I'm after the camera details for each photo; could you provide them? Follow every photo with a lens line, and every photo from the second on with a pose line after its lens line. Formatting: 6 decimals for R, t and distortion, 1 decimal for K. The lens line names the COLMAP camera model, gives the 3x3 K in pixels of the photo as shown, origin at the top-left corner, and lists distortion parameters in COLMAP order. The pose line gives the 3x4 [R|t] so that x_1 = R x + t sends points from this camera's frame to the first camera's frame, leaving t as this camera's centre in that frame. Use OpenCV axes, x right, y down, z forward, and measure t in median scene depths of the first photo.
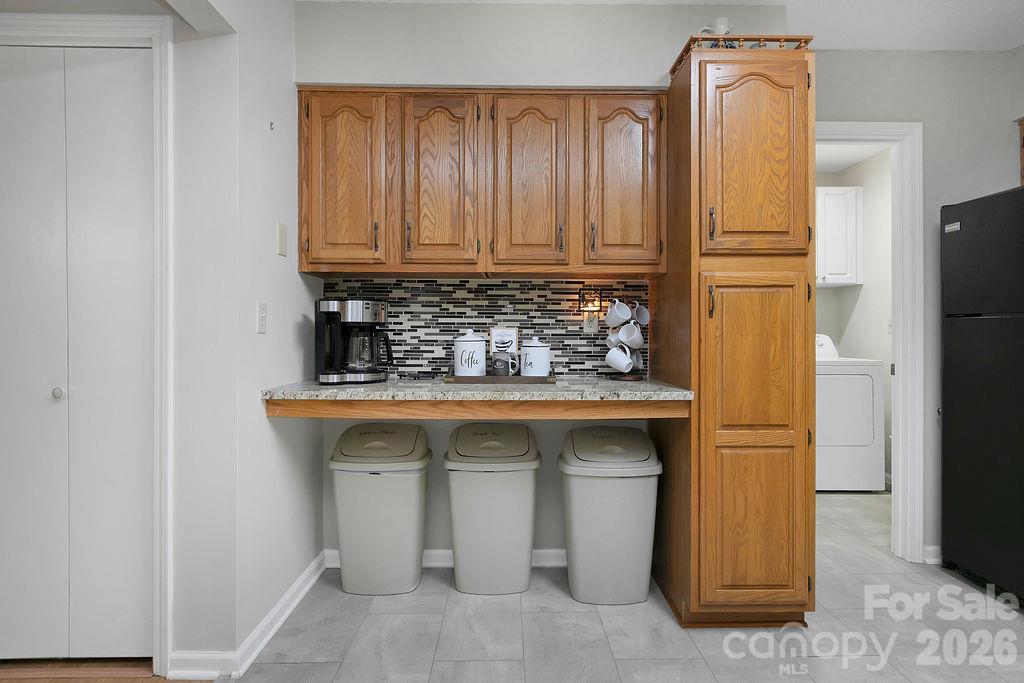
lens RADIAL K [[521.1, 0, 512.8], [0, 521.1, 336.7], [0, 0, 1]] dist [0.001083, 0.000325]
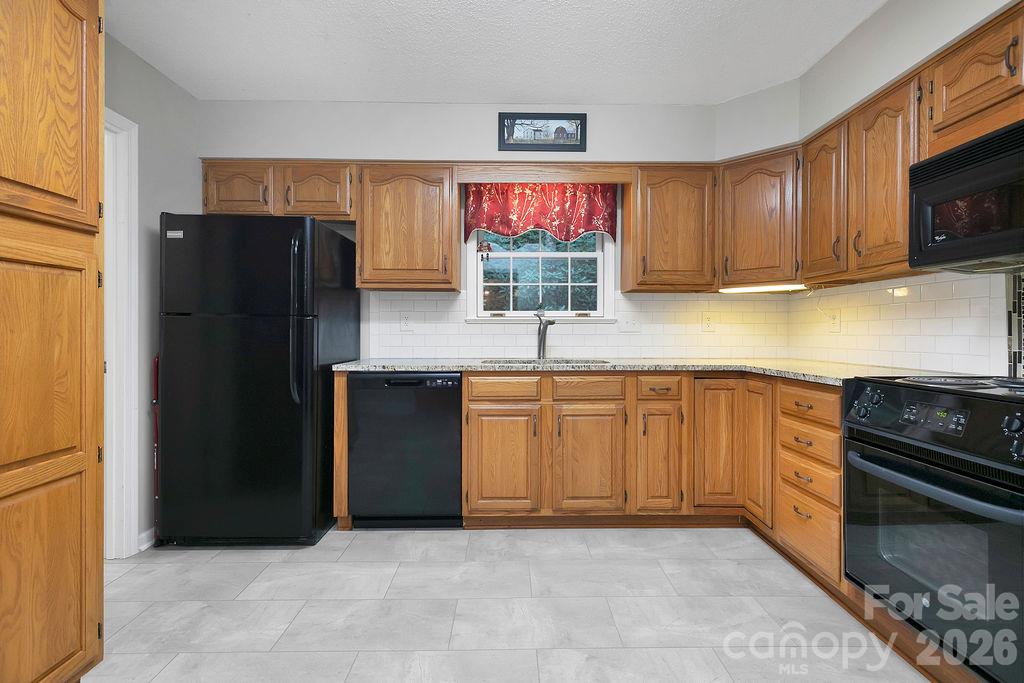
lens RADIAL K [[461.4, 0, 512.9], [0, 461.4, 332.4], [0, 0, 1]] dist [0.004204, -0.000819]
pose [[0.001065, -0.003191, 0.999994, -0.168874], [0.005129, 0.999982, 0.003185, -0.000701], [-0.999986, 0.005125, 0.001082, 0.340959]]
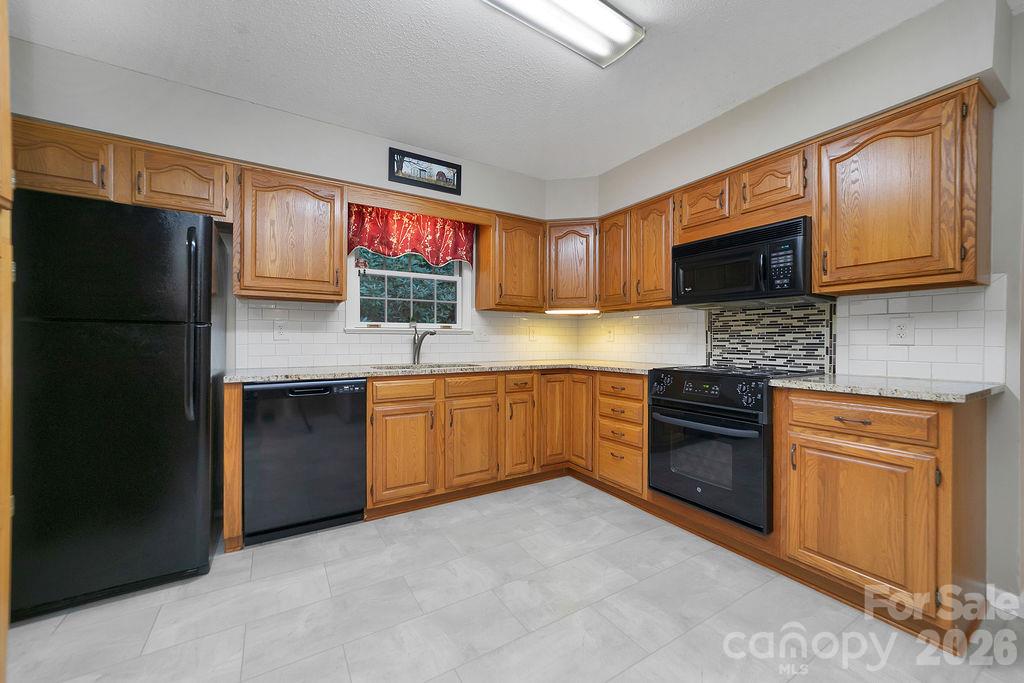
lens RADIAL K [[402.5, 0, 494.6], [0, 402.5, 340.3], [0, 0, 1]] dist [-0.010643, 0.003794]
pose [[-0.506807, -0.003375, 0.862053, -0.139945], [0.001733, 0.999986, 0.004934, -0.006358], [-0.862058, 0.003995, -0.506794, 0.732201]]
